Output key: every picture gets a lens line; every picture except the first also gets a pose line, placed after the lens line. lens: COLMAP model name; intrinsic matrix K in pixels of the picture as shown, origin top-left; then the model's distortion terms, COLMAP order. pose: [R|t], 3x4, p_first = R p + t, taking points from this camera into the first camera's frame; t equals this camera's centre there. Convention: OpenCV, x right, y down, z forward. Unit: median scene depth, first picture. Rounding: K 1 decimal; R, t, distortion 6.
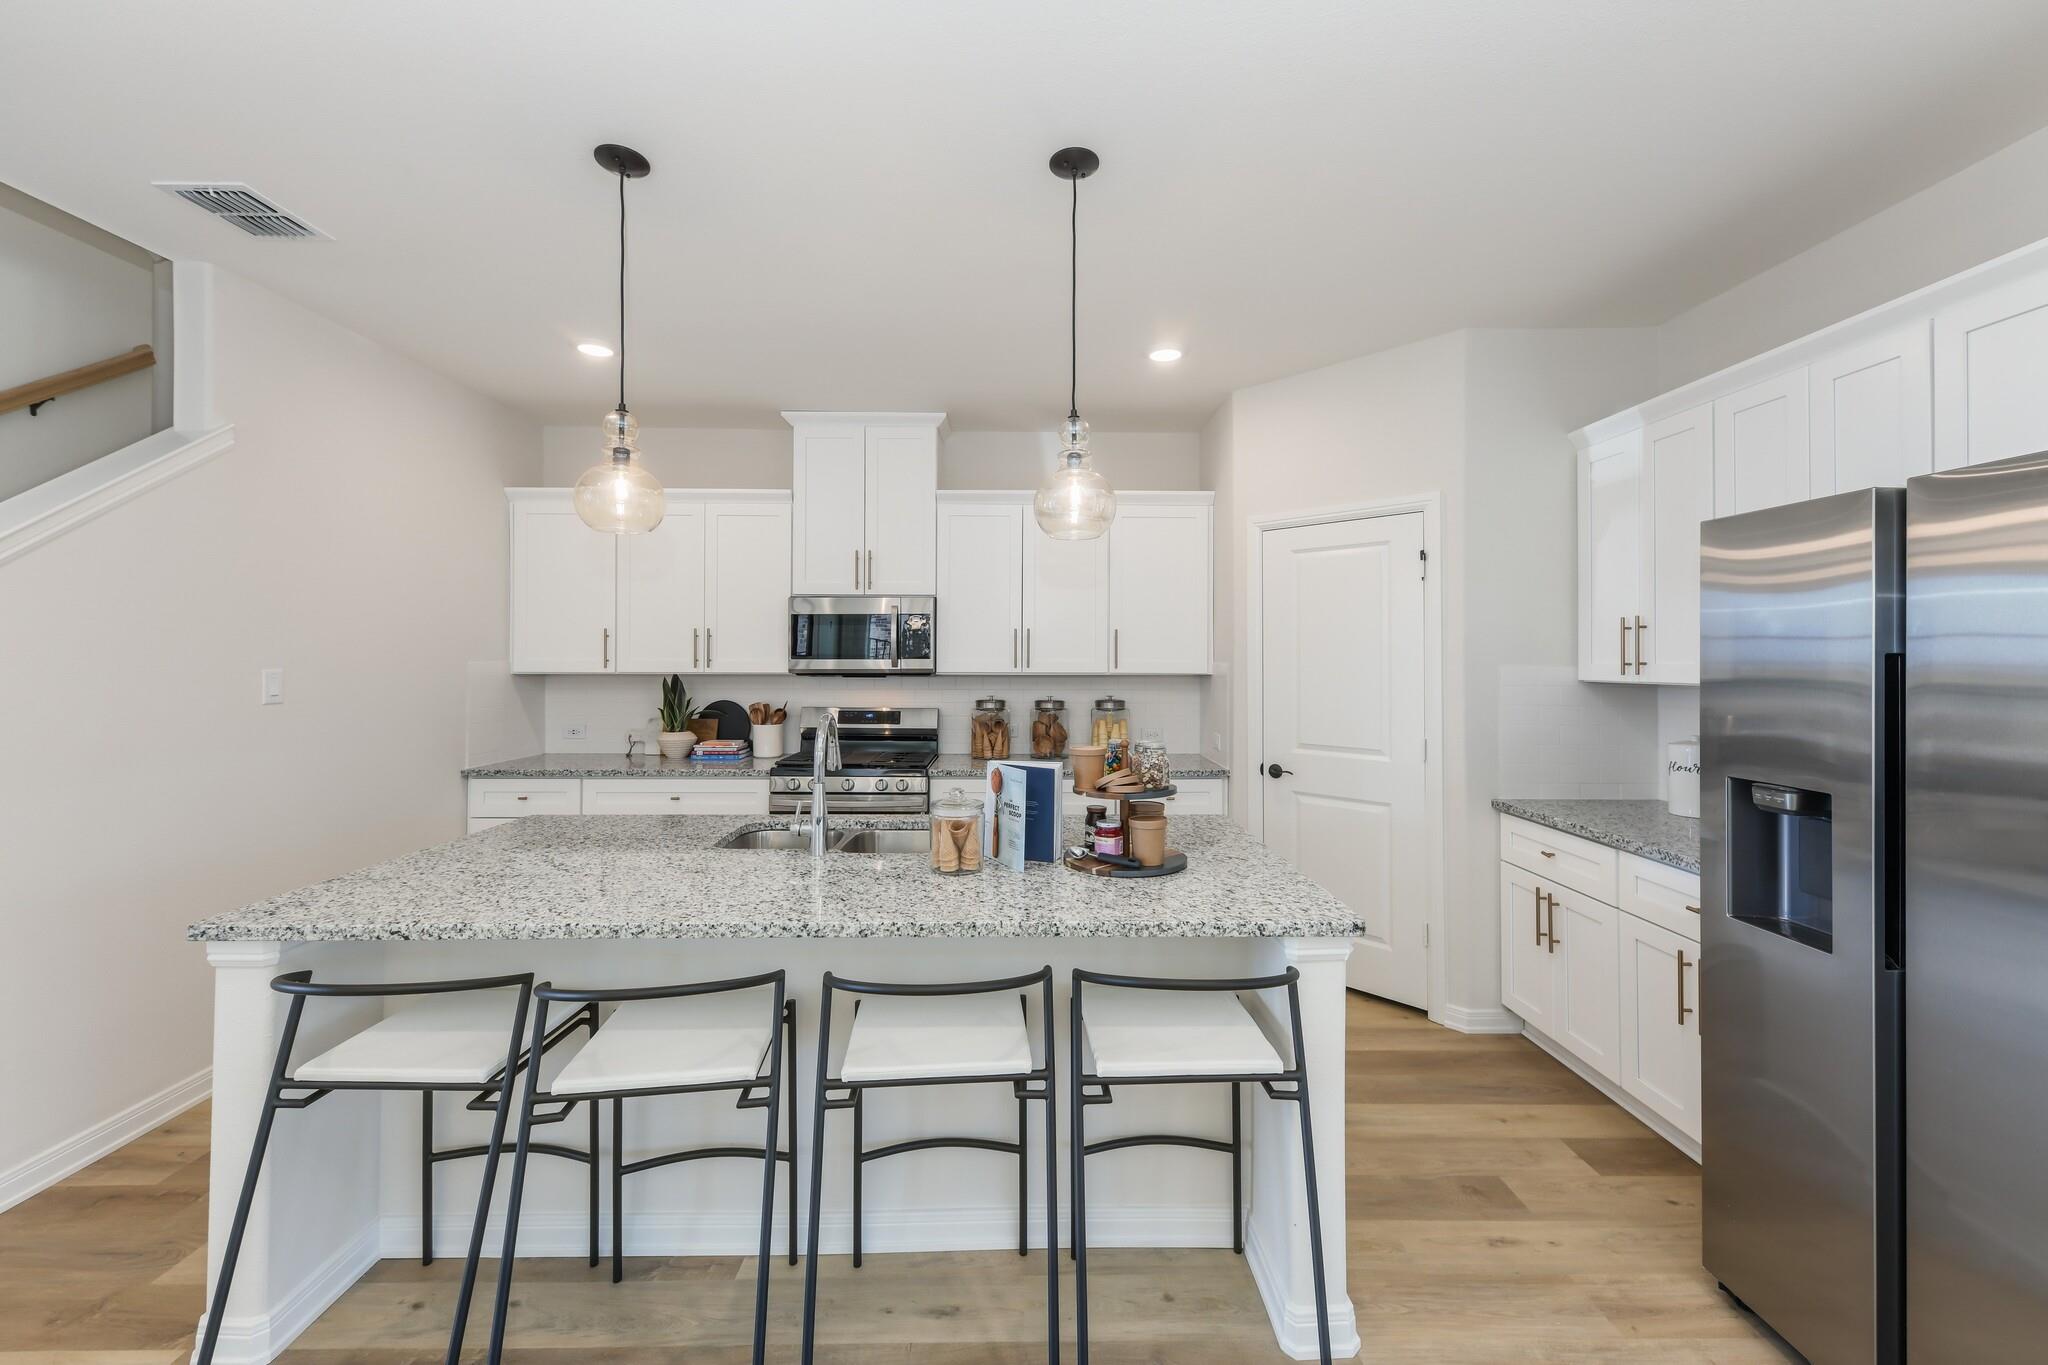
lens RADIAL K [[814.5, 0, 1015.1], [0, 814.5, 664.9], [0, 0, 1]] dist [0.010129, -0.000937]
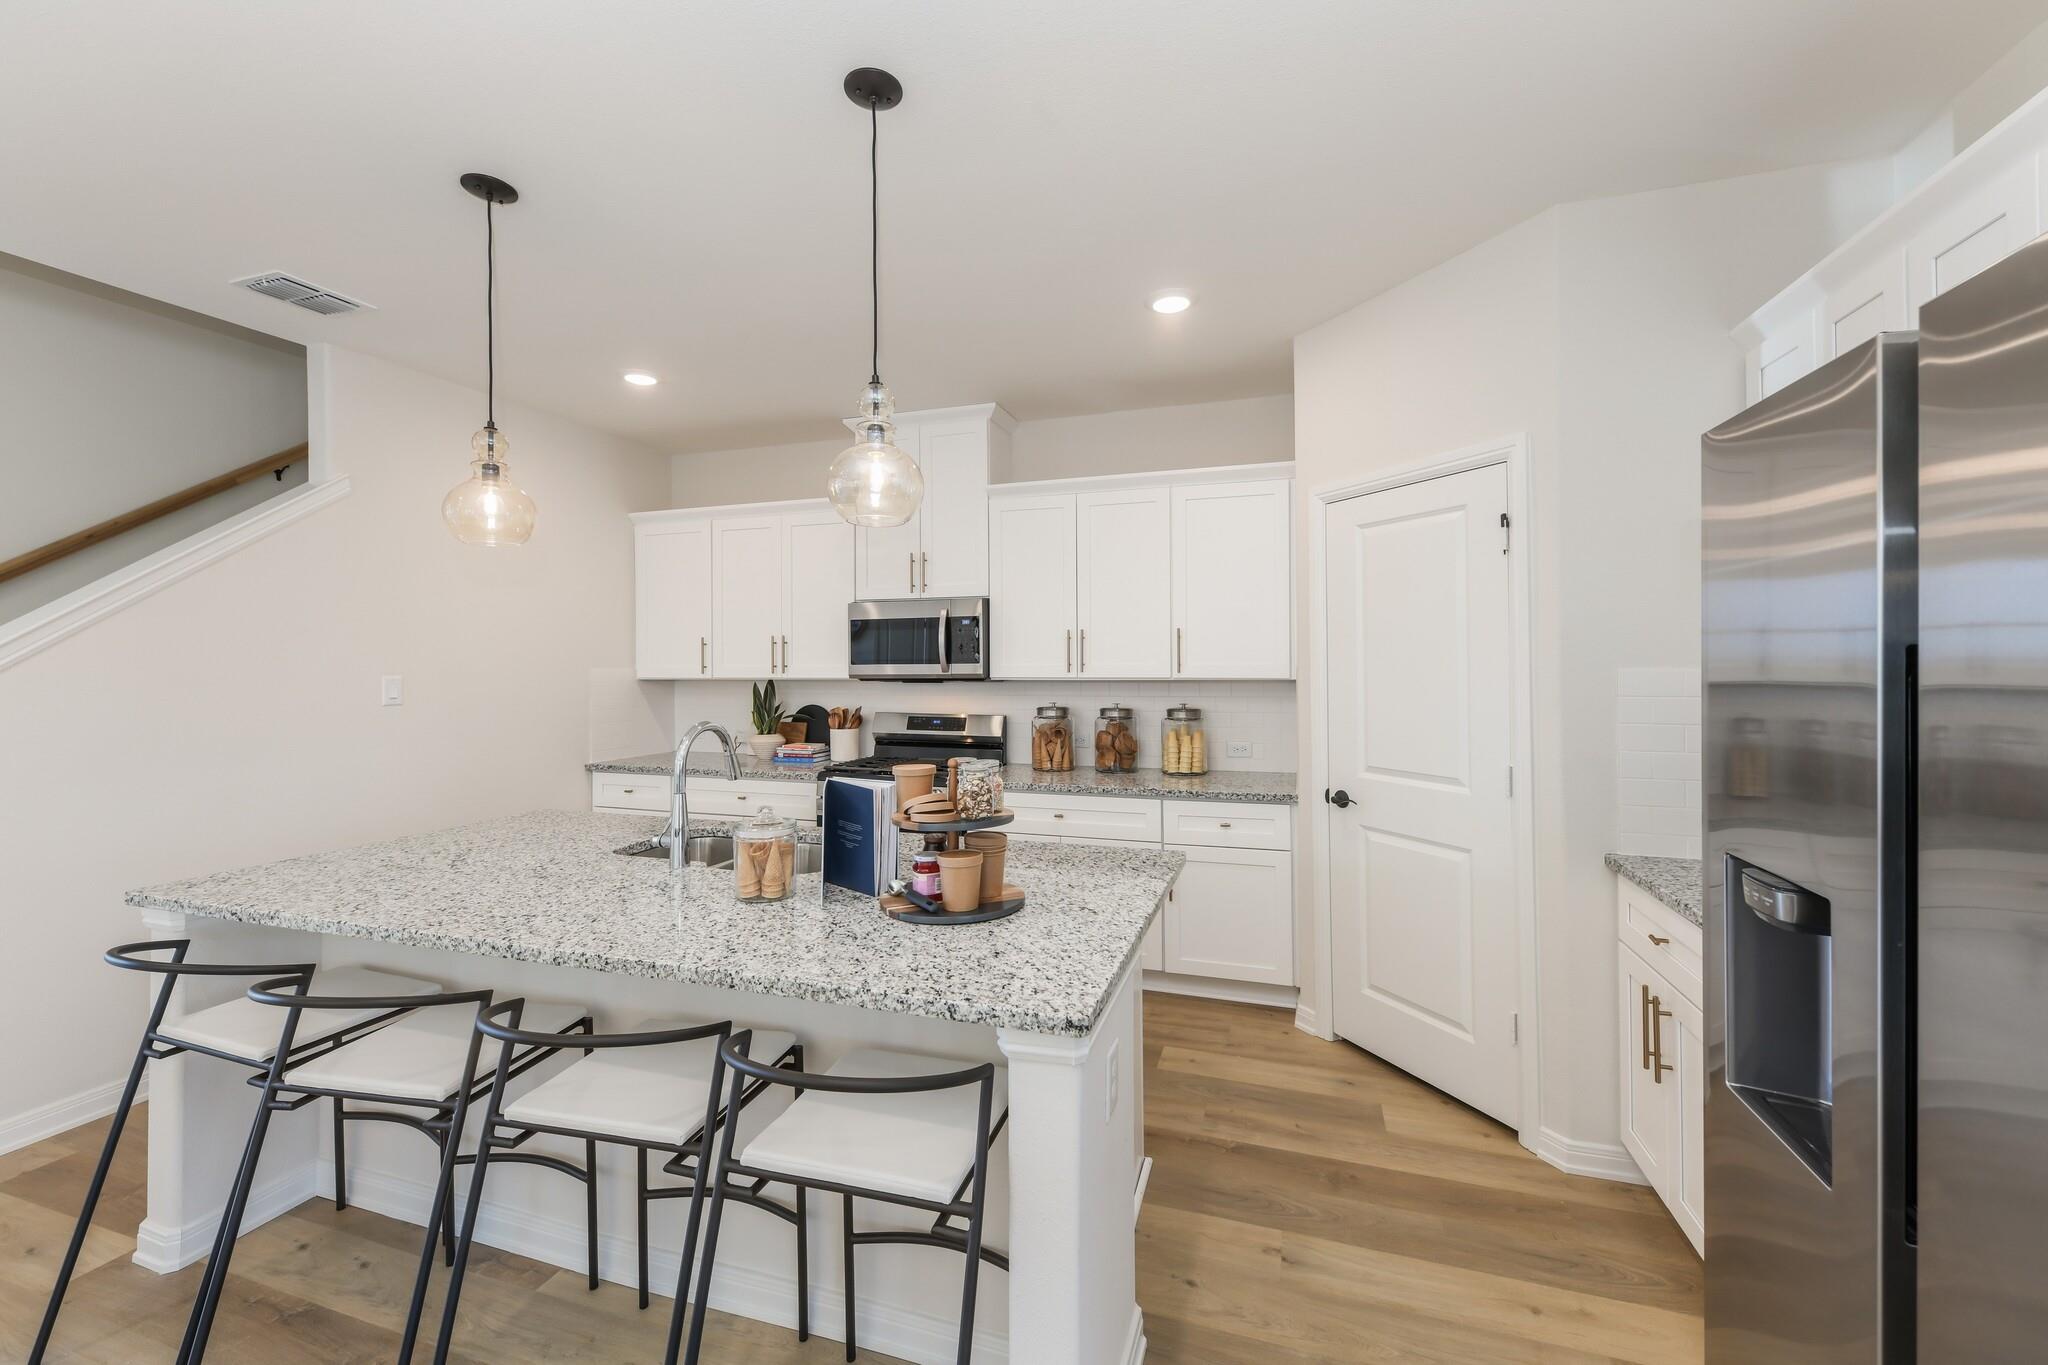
lens RADIAL K [[814.5, 0, 1026.8], [0, 814.5, 673.3], [0, 0, 1]] dist [0.010129, -0.000937]
pose [[0.946682, -0.003342, -0.322151, 0.335497], [0.005320, 0.999972, 0.005260, -0.000762], [0.322125, -0.006694, 0.946674, 0.156200]]
